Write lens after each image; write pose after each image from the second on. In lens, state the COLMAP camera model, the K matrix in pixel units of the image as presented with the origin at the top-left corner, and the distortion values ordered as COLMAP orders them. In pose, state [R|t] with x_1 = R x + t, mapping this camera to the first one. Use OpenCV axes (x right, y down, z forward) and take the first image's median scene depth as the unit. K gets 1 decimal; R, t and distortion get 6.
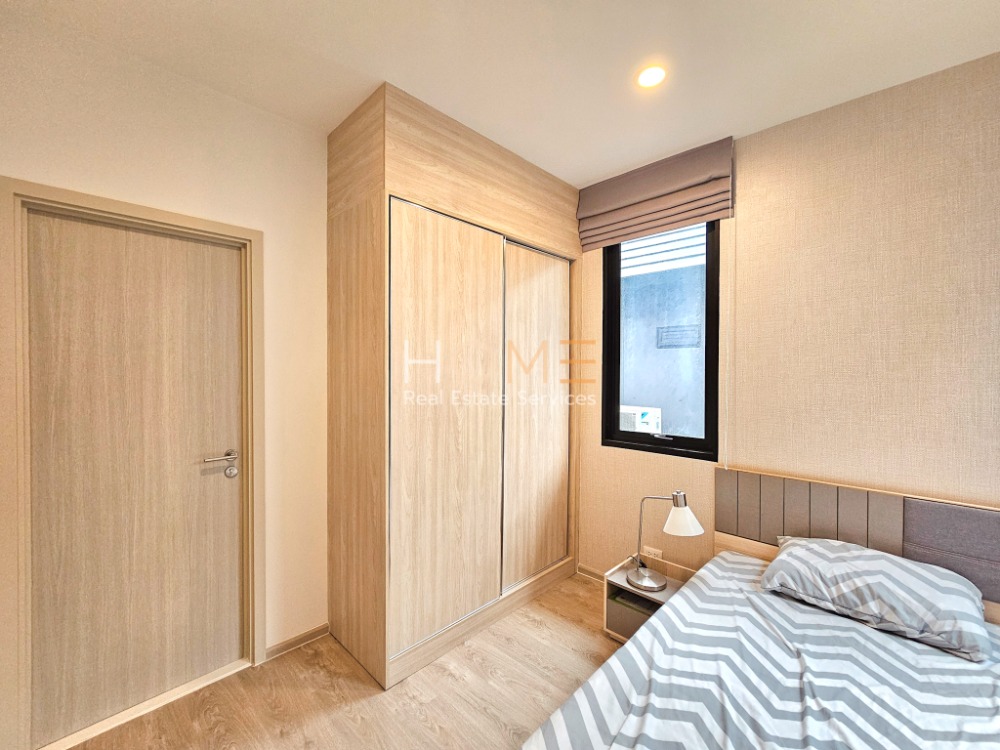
lens RADIAL K [[410.6, 0, 500.0], [0, 410.6, 375.0], [0, 0, 1]] dist [0.000018, 0.000232]
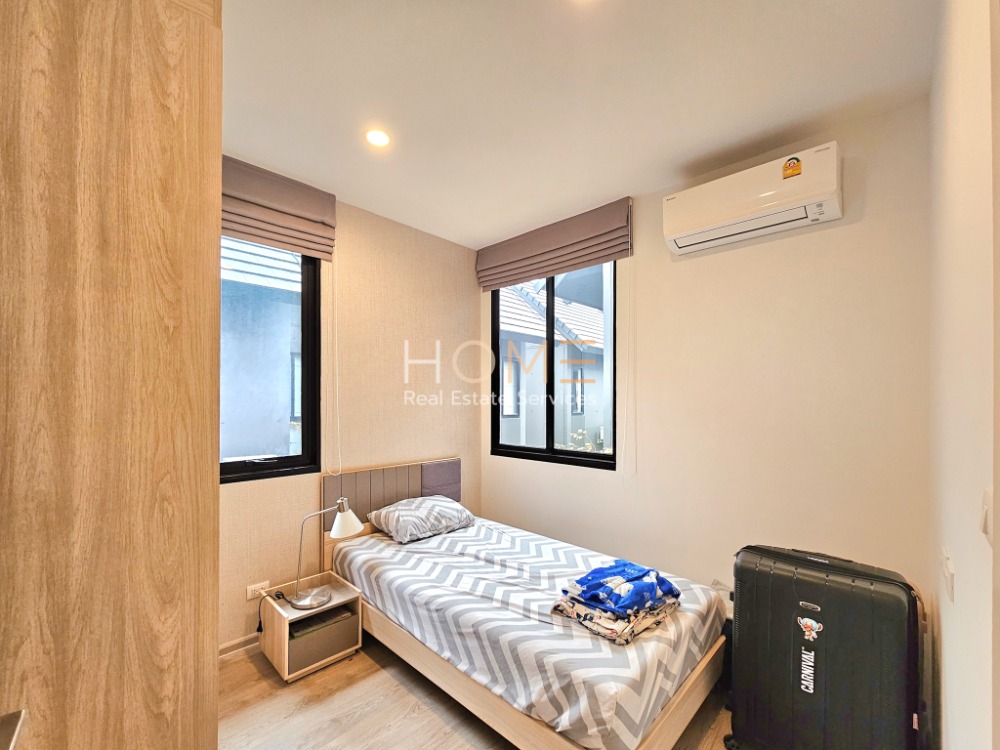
lens RADIAL K [[414.7, 0, 500.4], [0, 414.7, 398.4], [0, 0, 1]] dist [0.000424, 0.000064]
pose [[-0.012477, 0.001913, 0.999920, -0.827124], [0.003526, 0.999992, -0.001869, 0.016842], [-0.999916, 0.003503, -0.012484, 0.683761]]
